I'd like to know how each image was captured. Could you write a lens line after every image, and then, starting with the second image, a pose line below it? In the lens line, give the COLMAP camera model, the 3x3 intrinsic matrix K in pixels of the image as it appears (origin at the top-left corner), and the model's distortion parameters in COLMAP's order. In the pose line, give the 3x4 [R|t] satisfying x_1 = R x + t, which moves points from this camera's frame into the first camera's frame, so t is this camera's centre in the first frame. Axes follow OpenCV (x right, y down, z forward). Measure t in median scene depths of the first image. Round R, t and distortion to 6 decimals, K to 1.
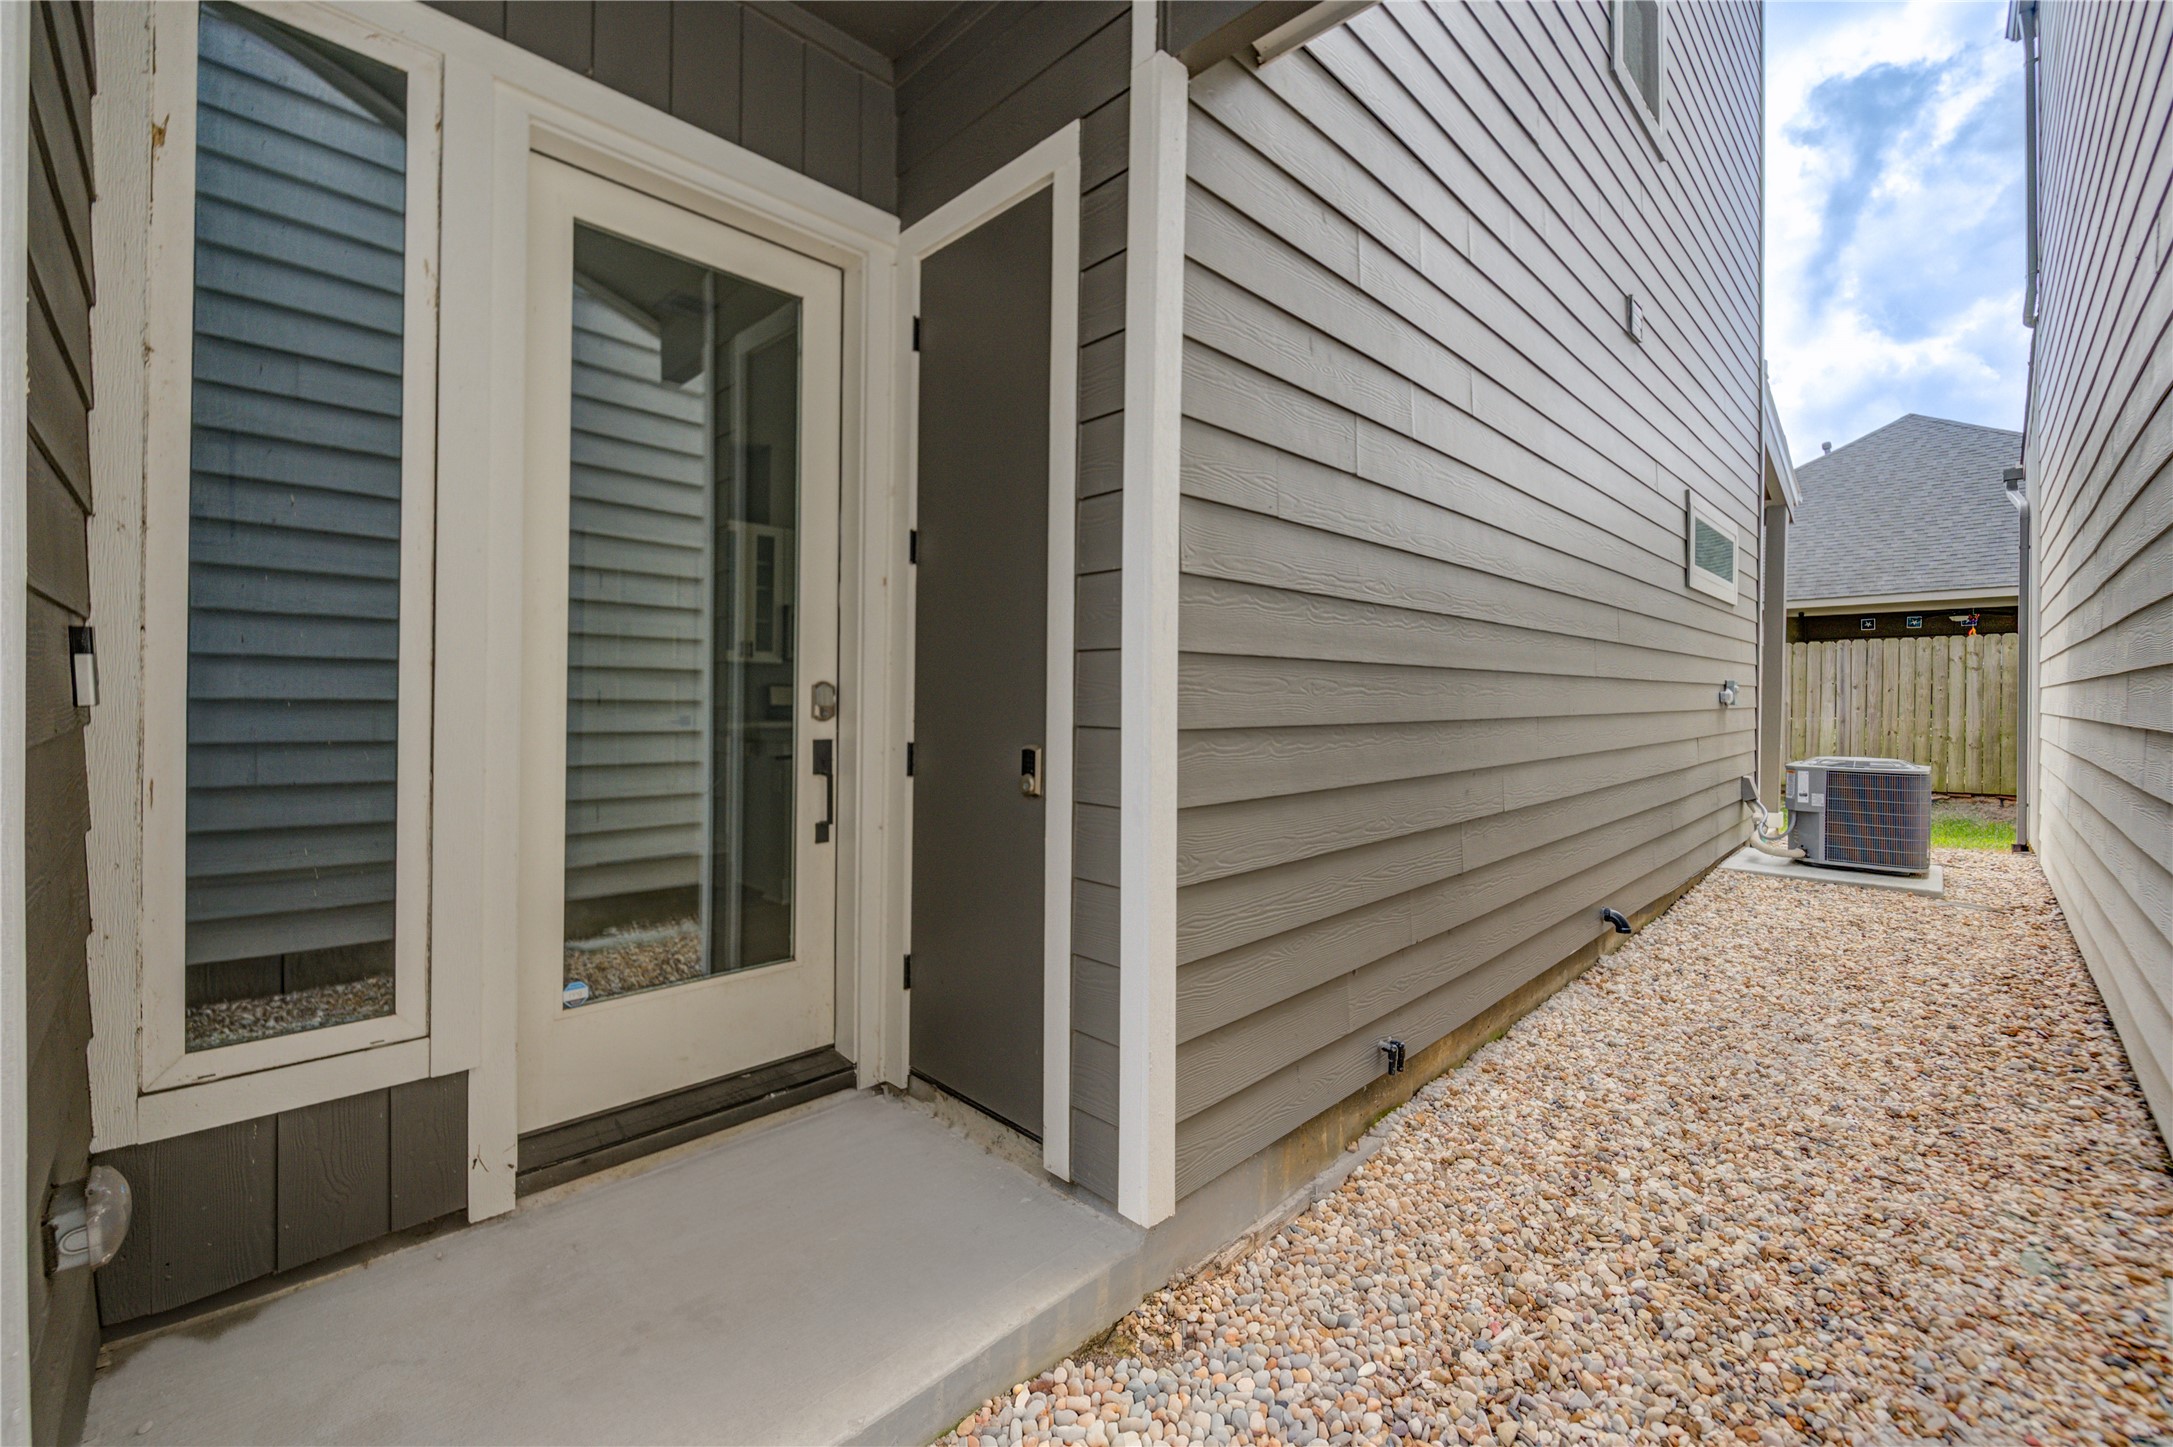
lens RADIAL K [[912.6, 0, 1080.6], [0, 912.6, 717.7], [0, 0, 1]] dist [-0.008872, -0.000933]
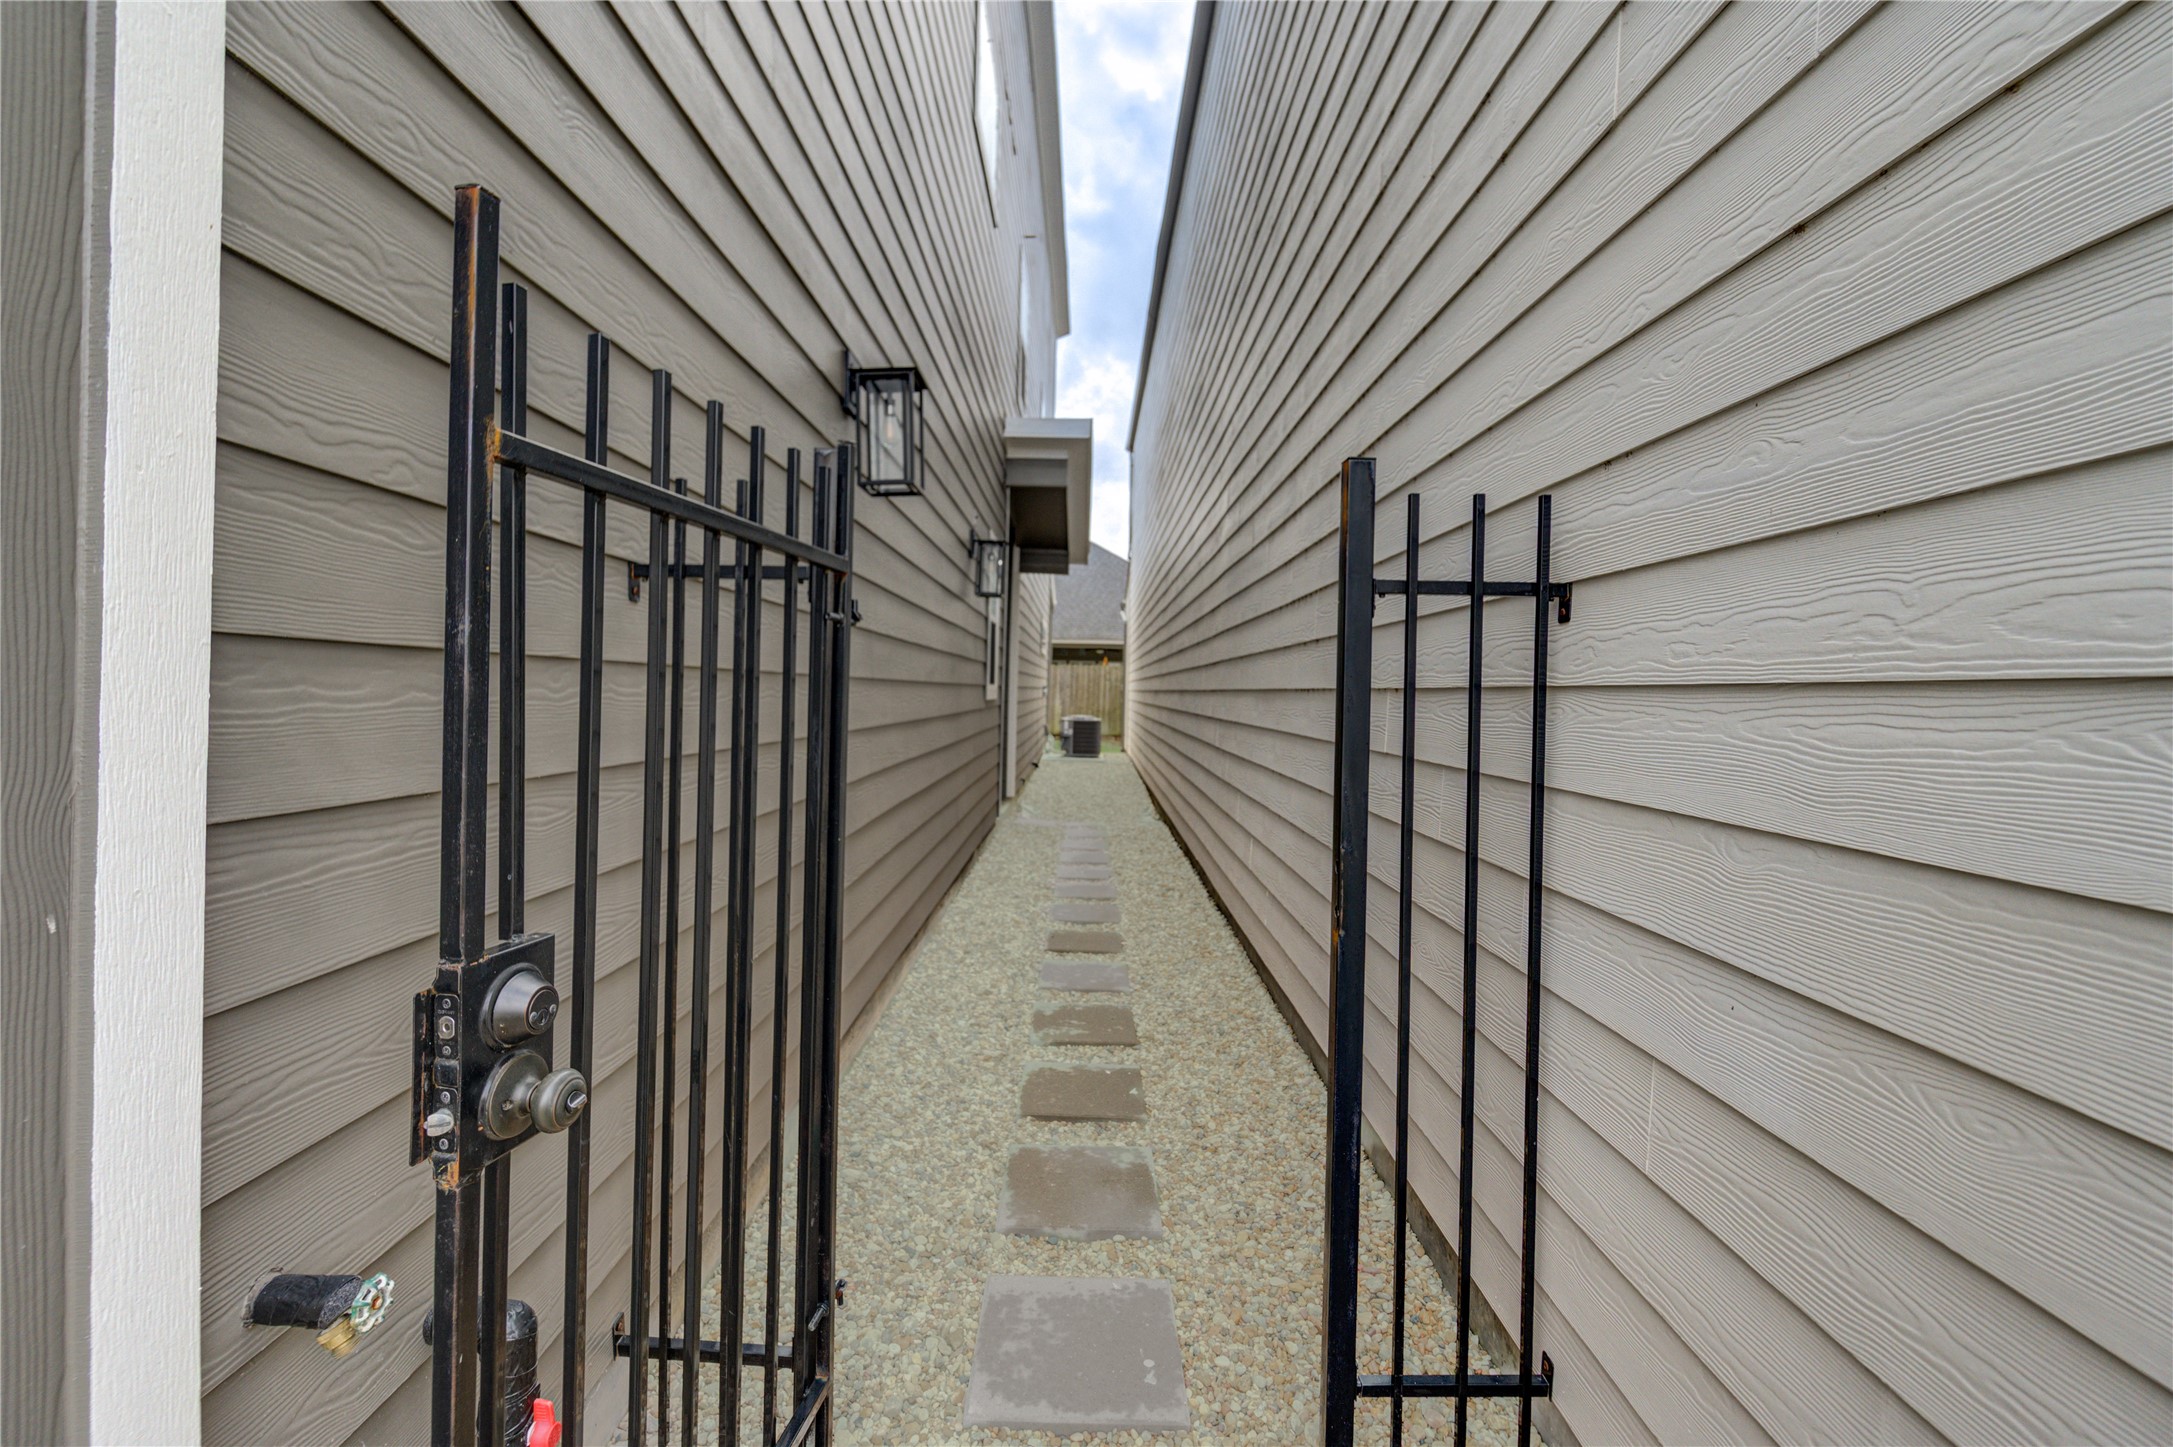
lens RADIAL K [[912.6, 0, 1087.2], [0, 912.6, 707.3], [0, 0, 1]] dist [-0.008872, -0.000933]
pose [[0.719812, 0.005116, 0.694151, -0.987601], [-0.012440, 0.999907, 0.005531, -0.001109], [-0.694058, -0.012617, 0.719809, -0.945391]]
